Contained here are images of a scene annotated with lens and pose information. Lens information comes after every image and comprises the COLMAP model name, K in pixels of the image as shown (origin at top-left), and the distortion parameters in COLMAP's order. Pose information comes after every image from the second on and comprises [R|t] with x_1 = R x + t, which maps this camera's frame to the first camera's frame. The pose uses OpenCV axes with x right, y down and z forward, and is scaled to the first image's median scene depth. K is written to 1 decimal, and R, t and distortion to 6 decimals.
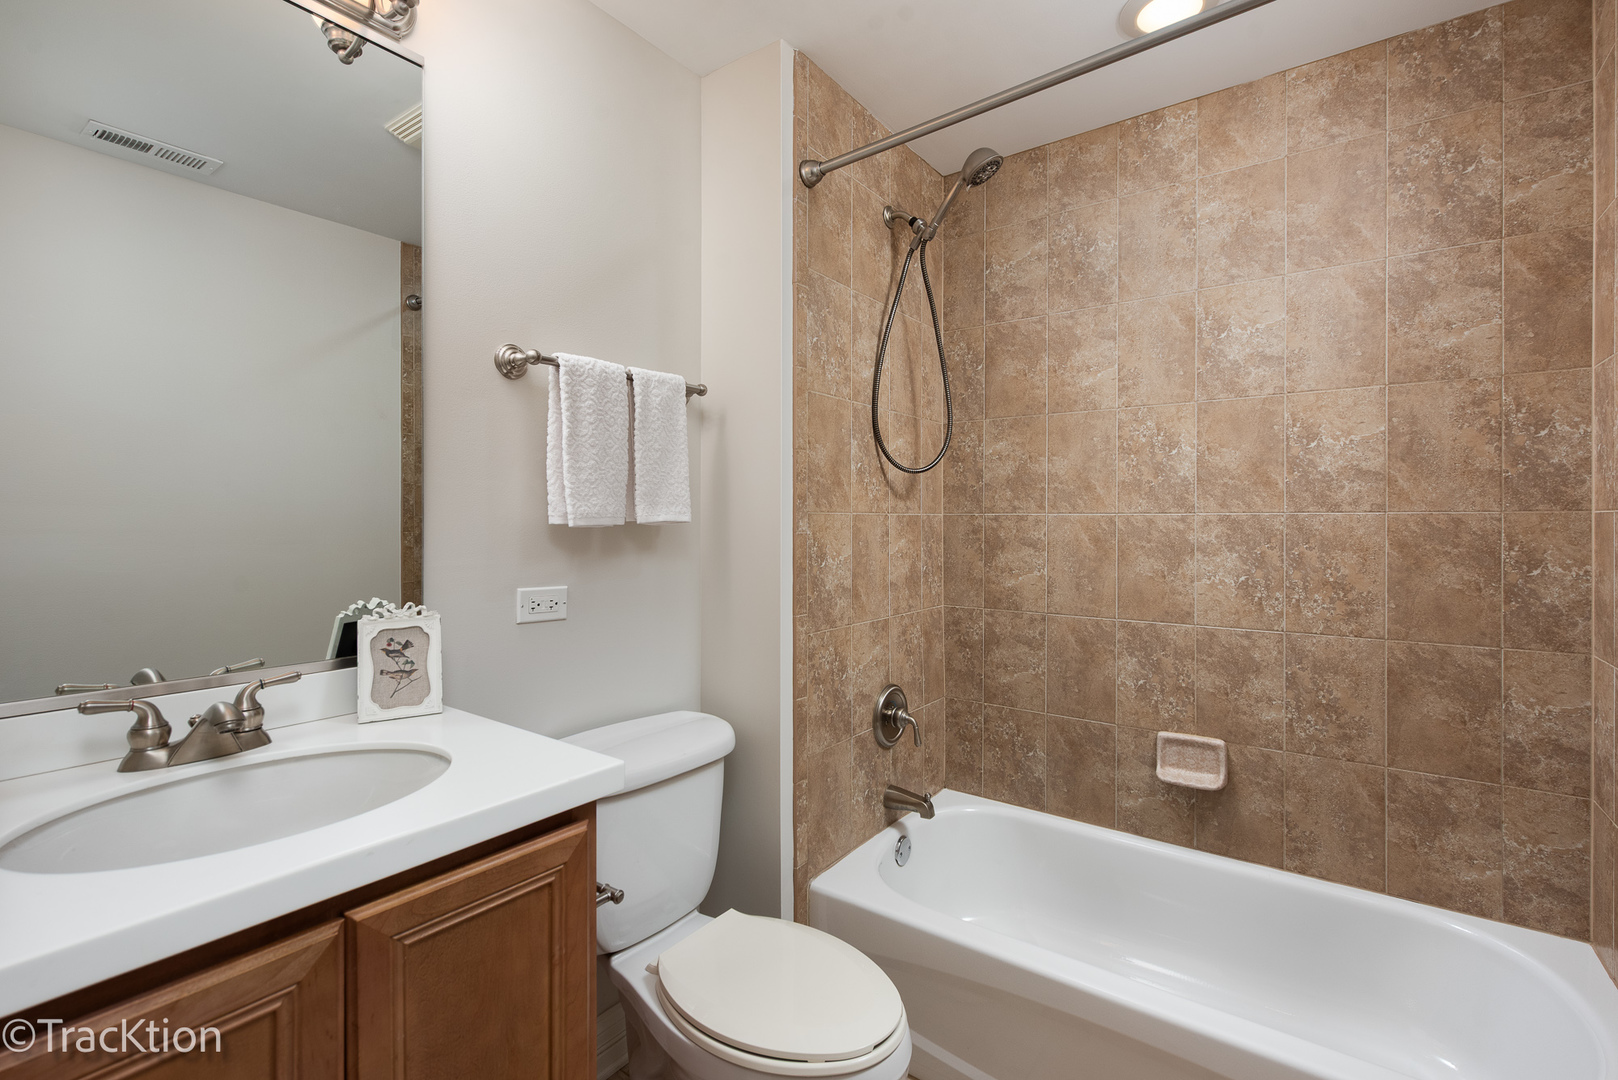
lens RADIAL K [[715.4, 0, 808.1], [0, 715.4, 536.5], [0, 0, 1]] dist [0.001213, -0.000442]
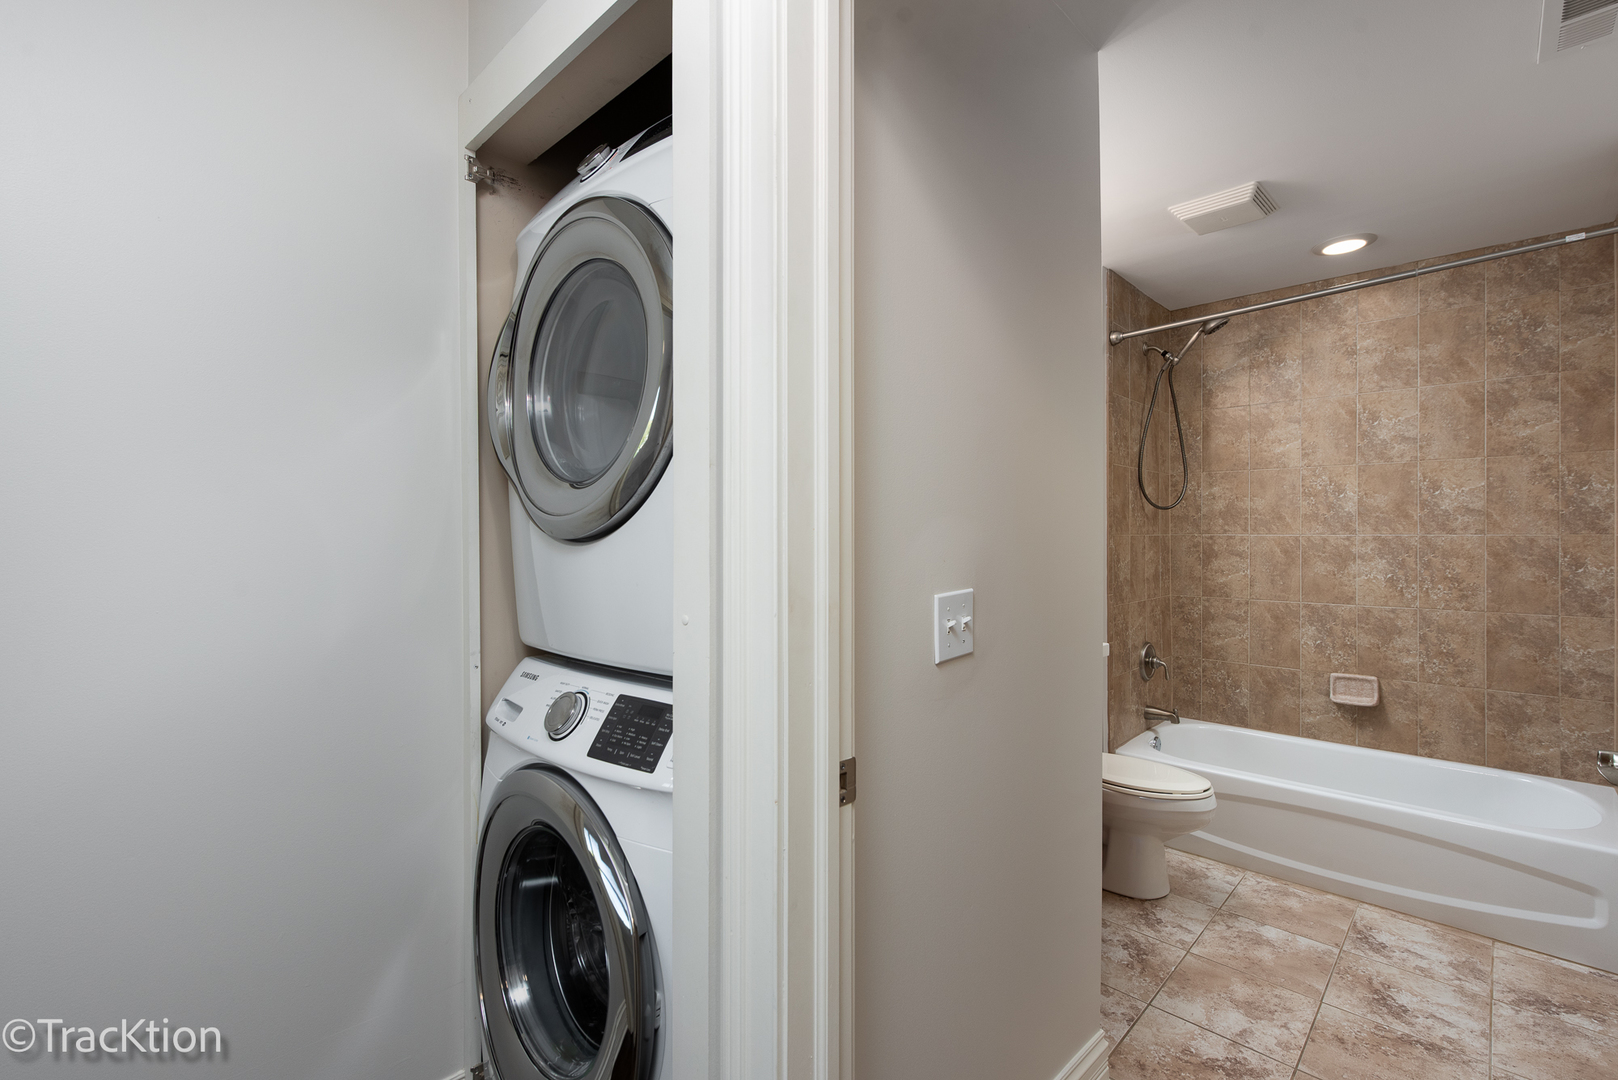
lens RADIAL K [[715.4, 0, 807.8], [0, 715.4, 547.5], [0, 0, 1]] dist [0.001213, -0.000442]
pose [[0.992786, 0.001445, -0.119895, -0.507094], [-0.002054, 0.999986, -0.004953, 0.006747], [0.119886, 0.005164, 0.992774, -0.767714]]
